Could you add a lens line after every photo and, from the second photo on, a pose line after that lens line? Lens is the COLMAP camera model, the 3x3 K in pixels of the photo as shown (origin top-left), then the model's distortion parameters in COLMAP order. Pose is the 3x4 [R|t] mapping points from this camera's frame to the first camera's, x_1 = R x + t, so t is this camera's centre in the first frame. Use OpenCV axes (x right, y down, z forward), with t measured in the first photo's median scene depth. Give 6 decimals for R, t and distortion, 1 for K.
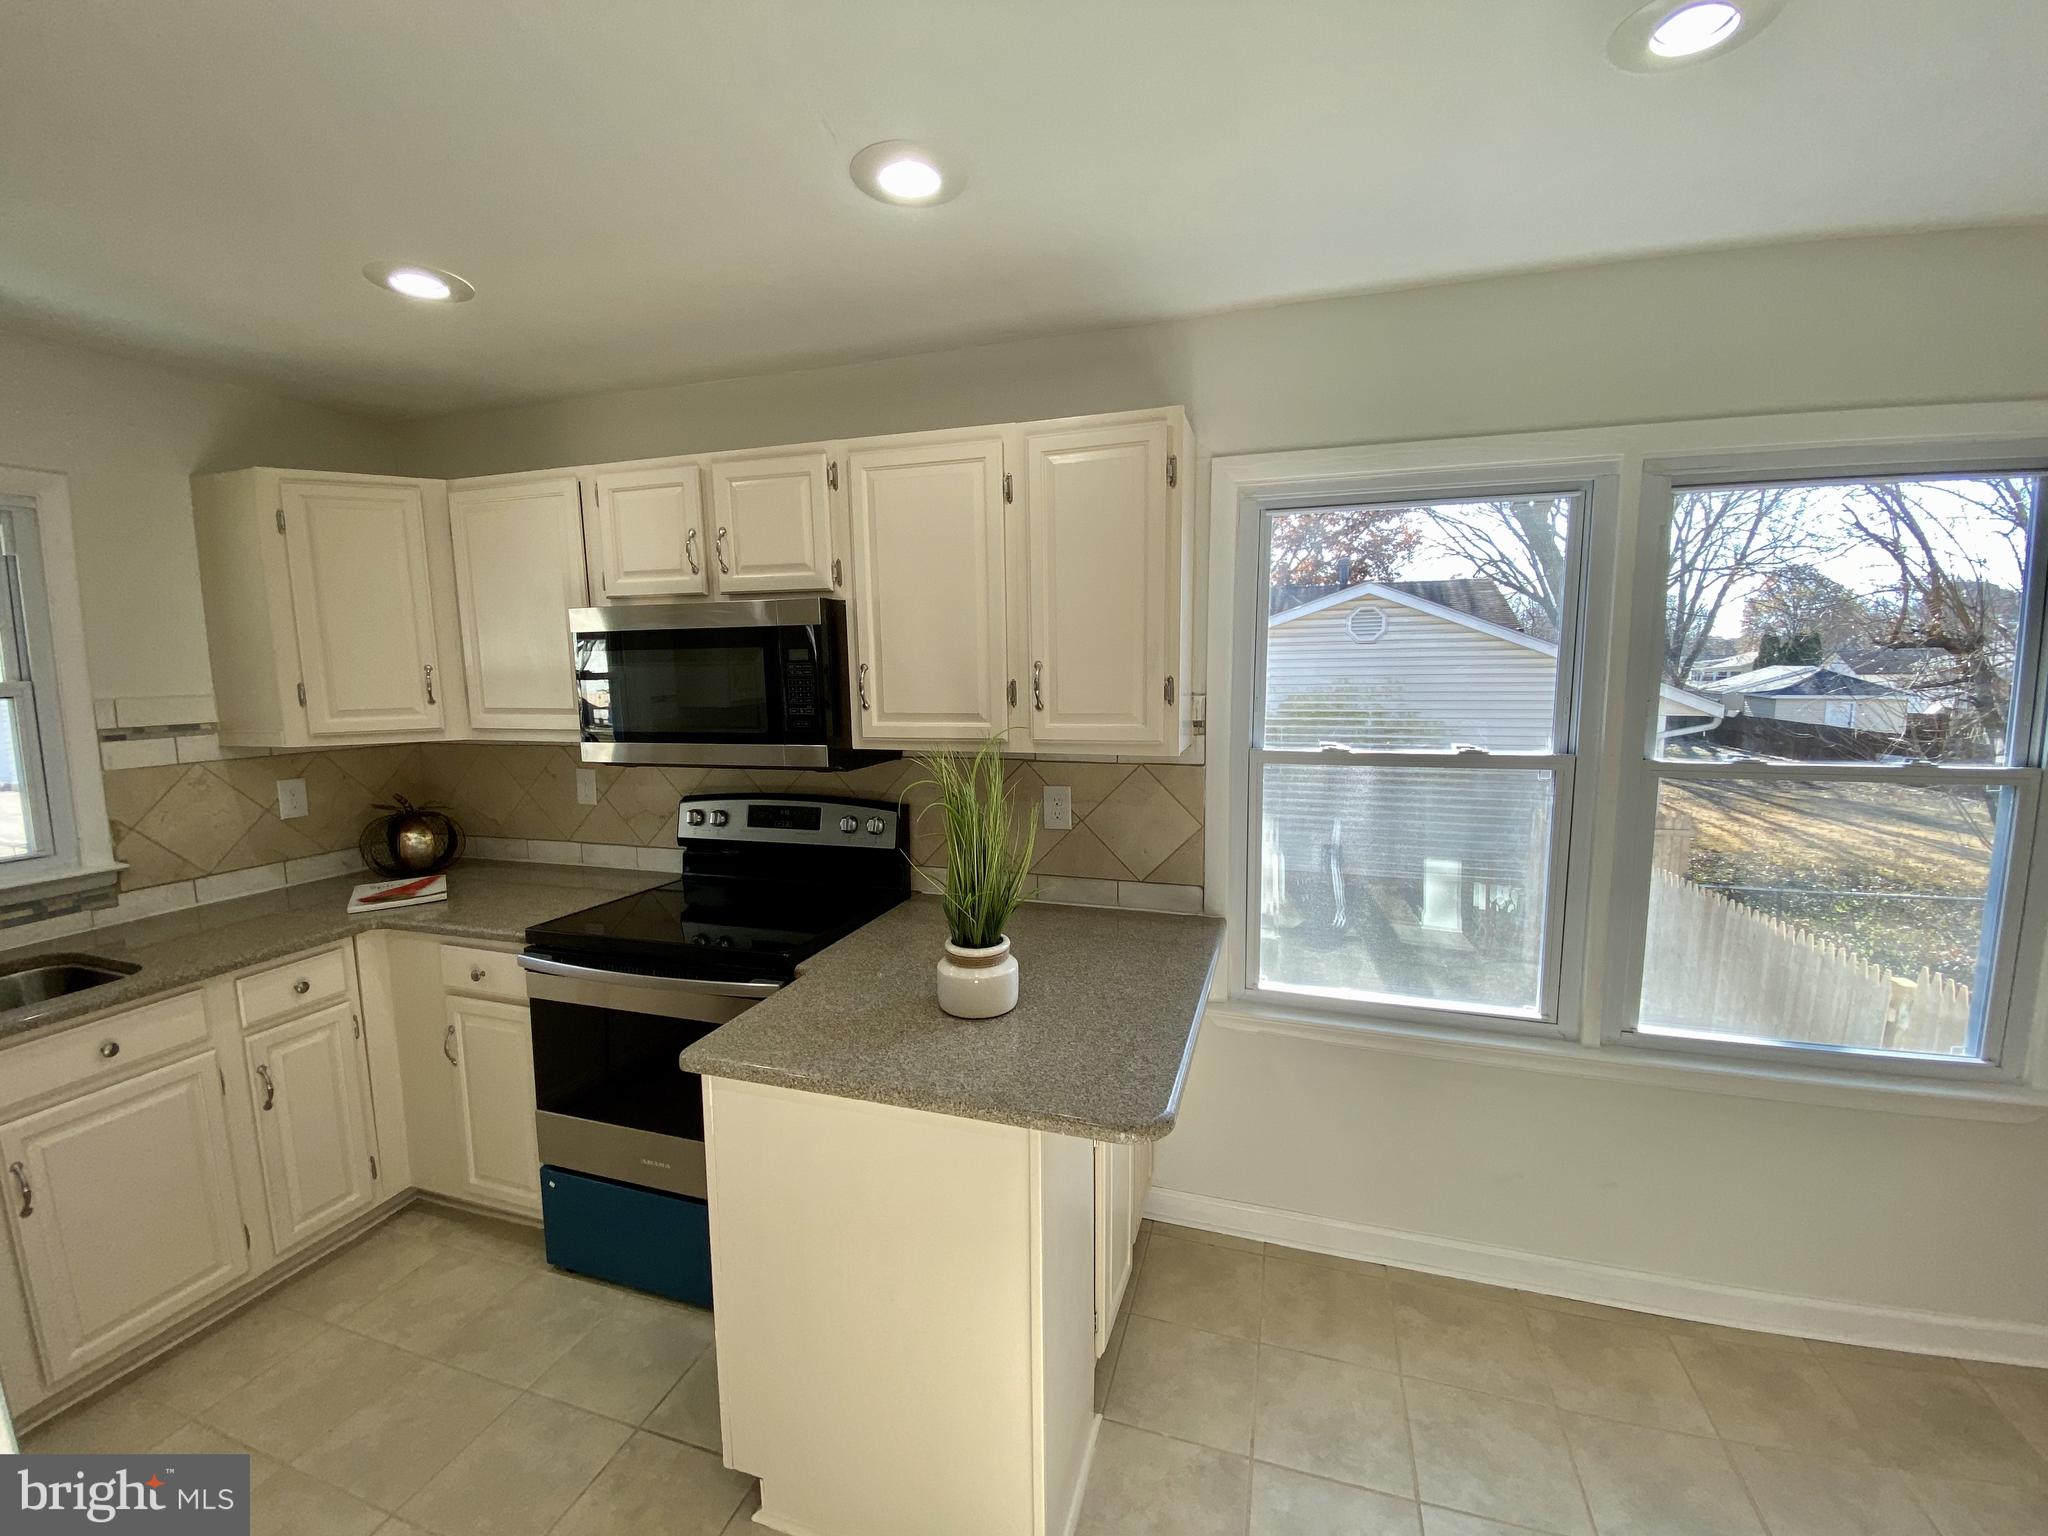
lens RADIAL K [[833.4, 0, 1026.9], [0, 833.4, 772.4], [0, 0, 1]] dist [-0.002646, -0.006912]
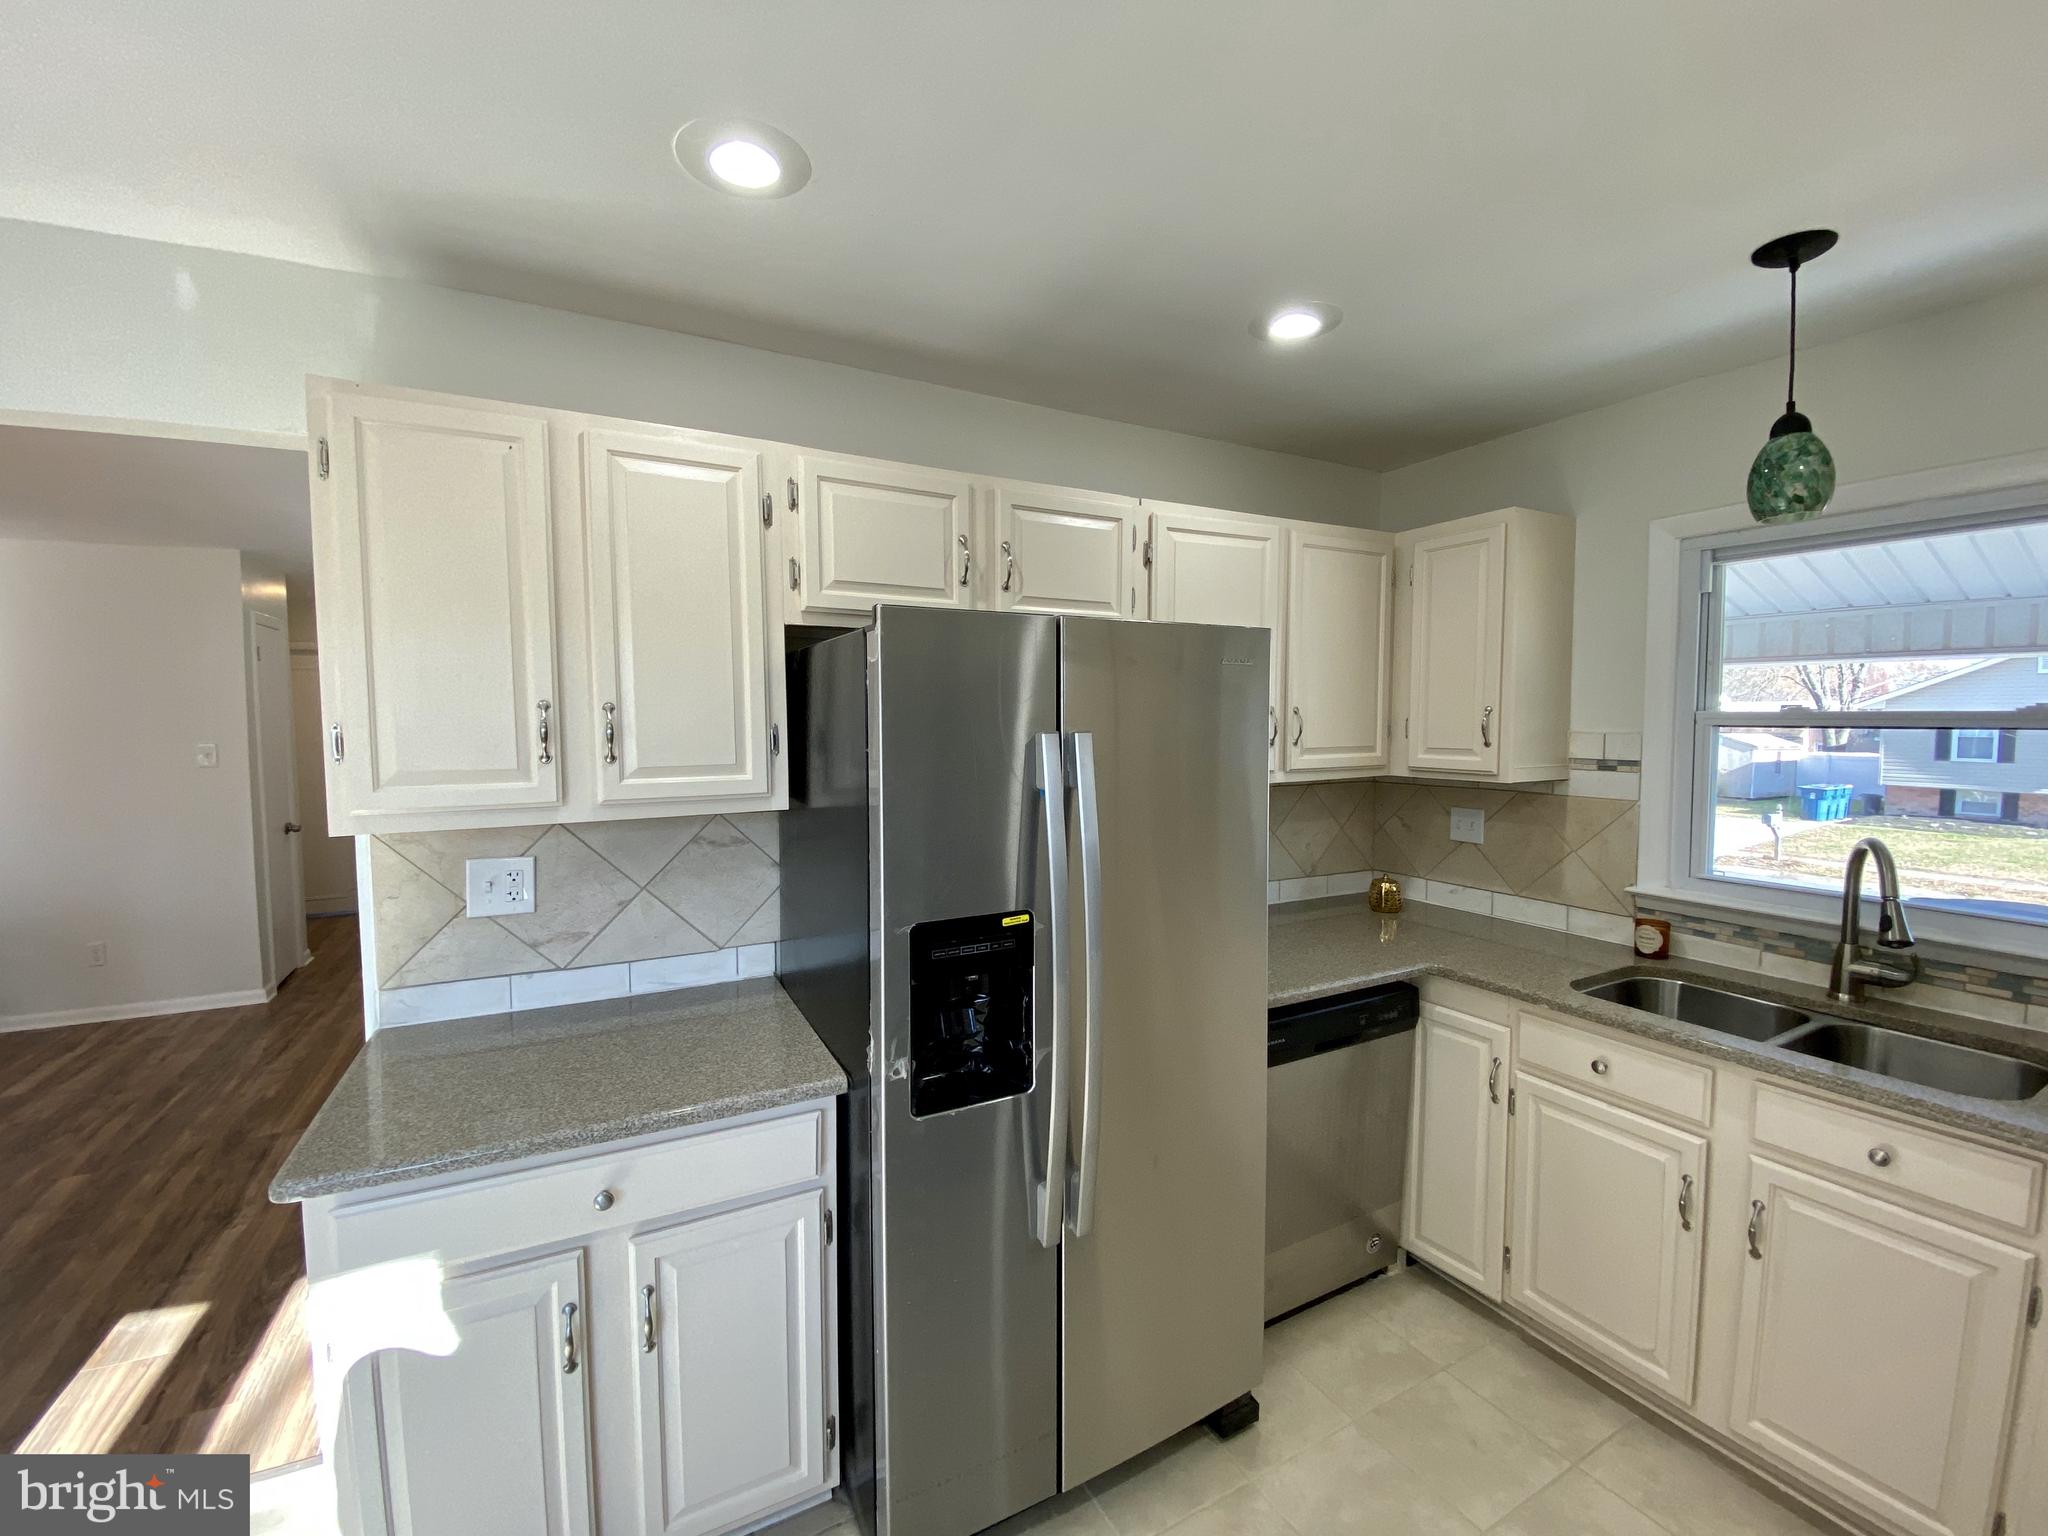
lens RADIAL K [[833.4, 0, 1007.3], [0, 833.4, 763.5], [0, 0, 1]] dist [-0.002646, -0.006912]
pose [[-0.718149, 0.050978, -0.694020, 0.070876], [-0.069187, 0.987141, 0.144102, -0.083541], [0.692442, 0.151504, -0.705387, 0.717119]]
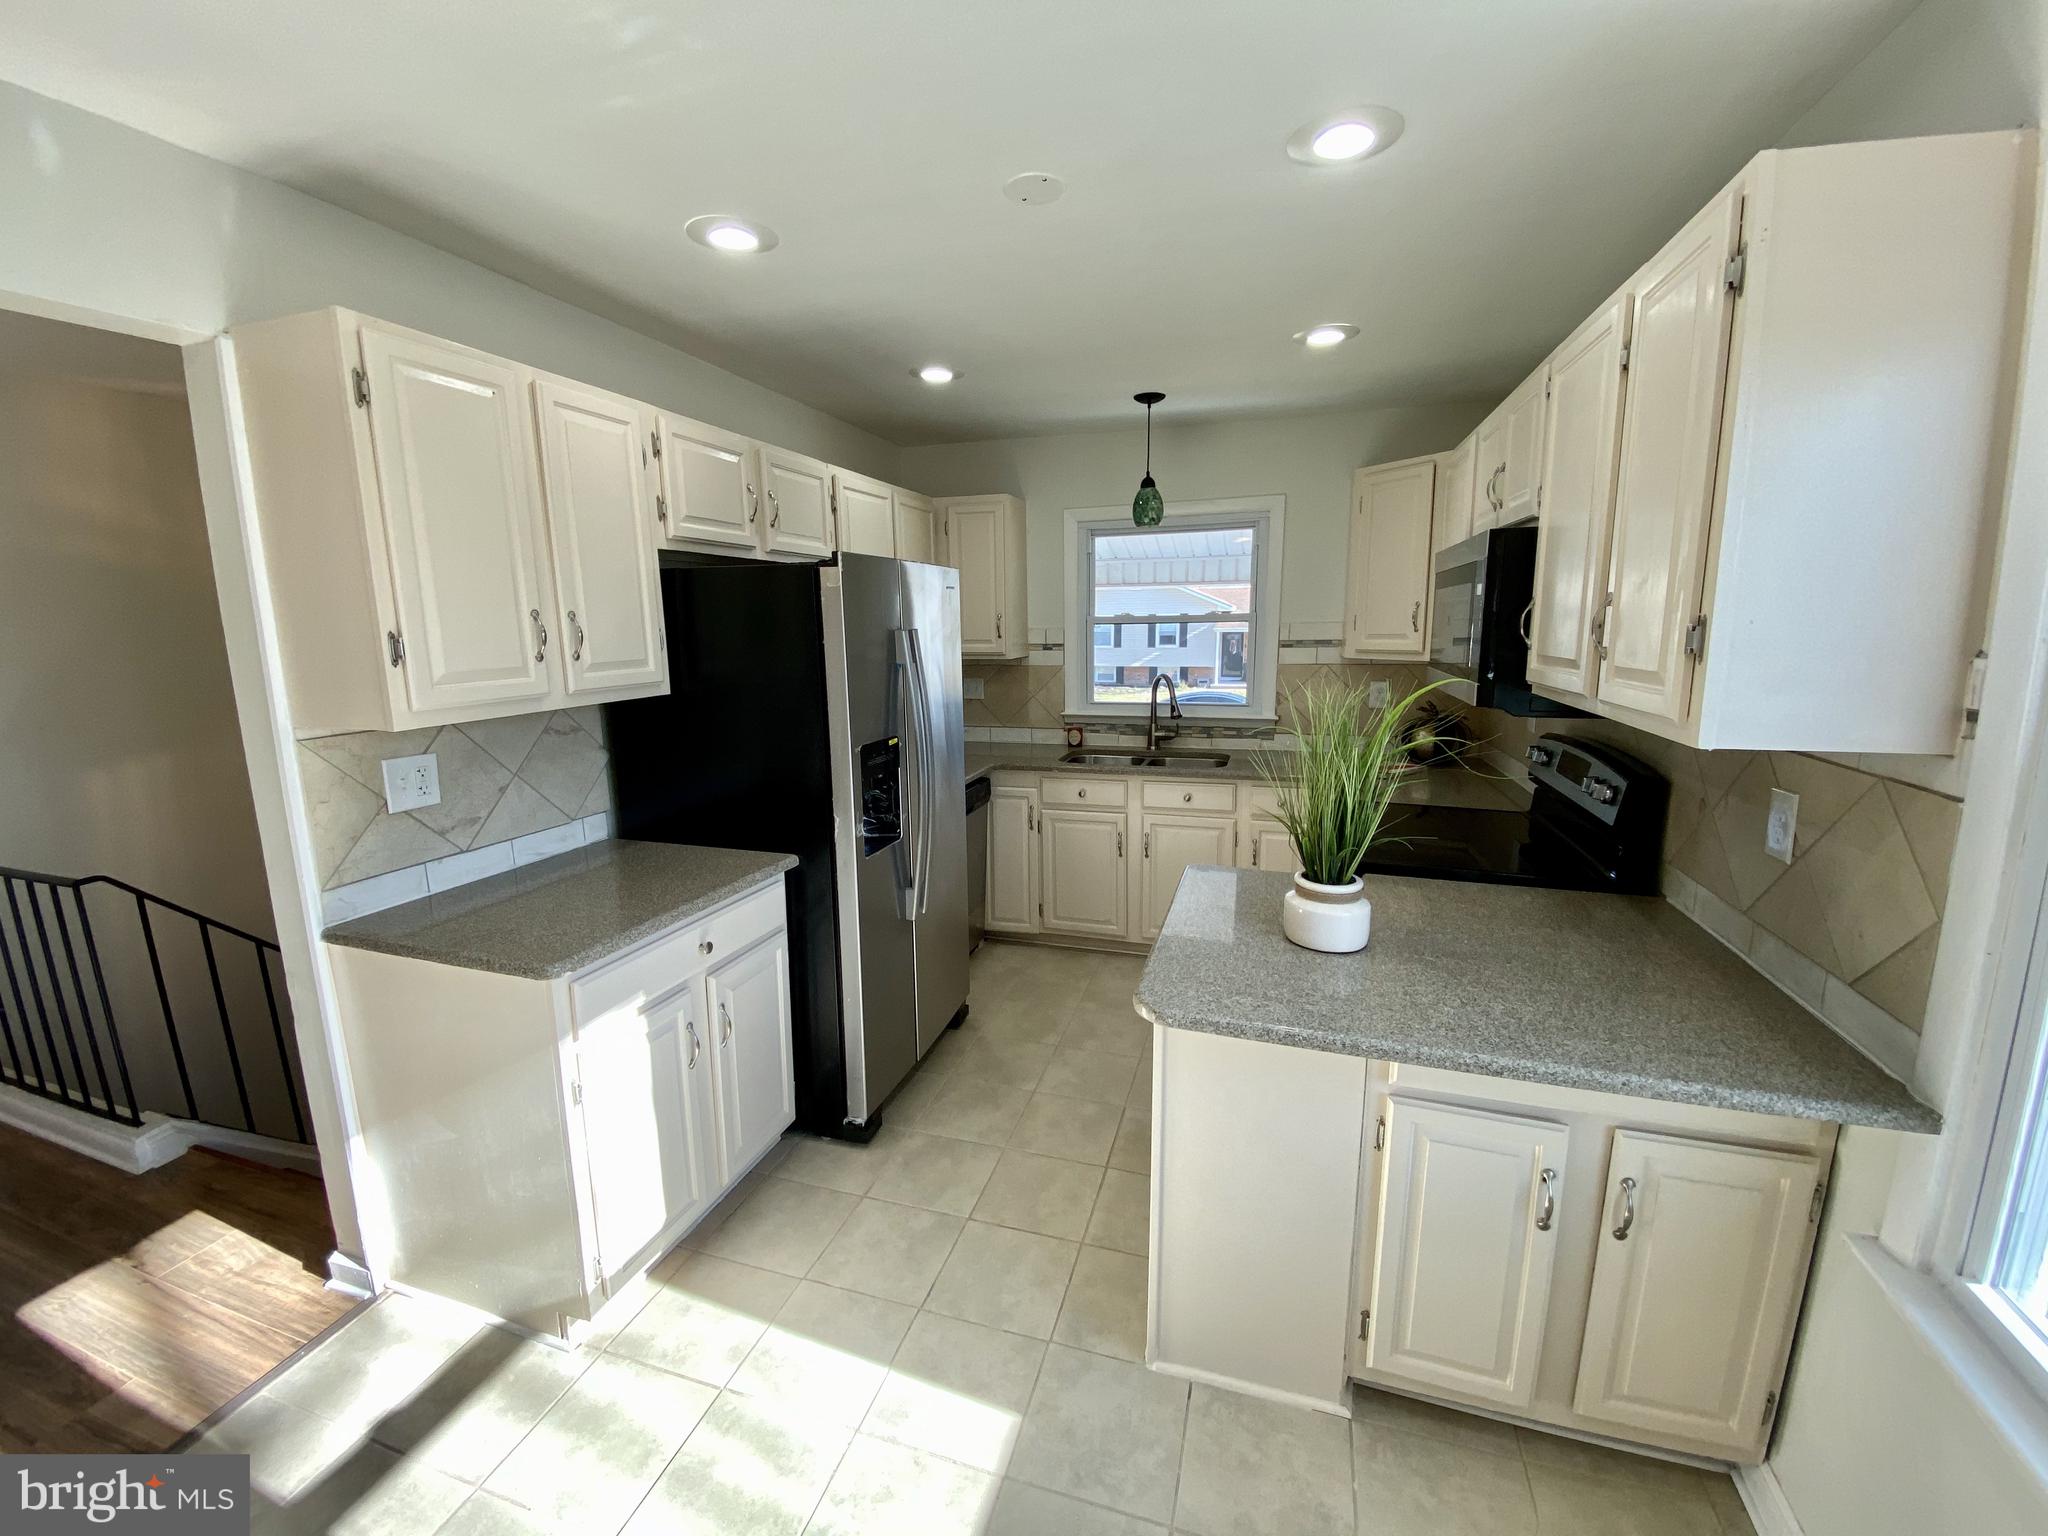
lens RADIAL K [[833.4, 0, 1016.3], [0, 833.4, 778.8], [0, 0, 1]] dist [-0.002646, -0.006912]
pose [[-0.018520, 0.199518, -0.979719, 0.714811], [-0.104893, 0.974092, 0.200355, -0.061435], [0.994311, 0.106477, 0.002888, 0.454826]]
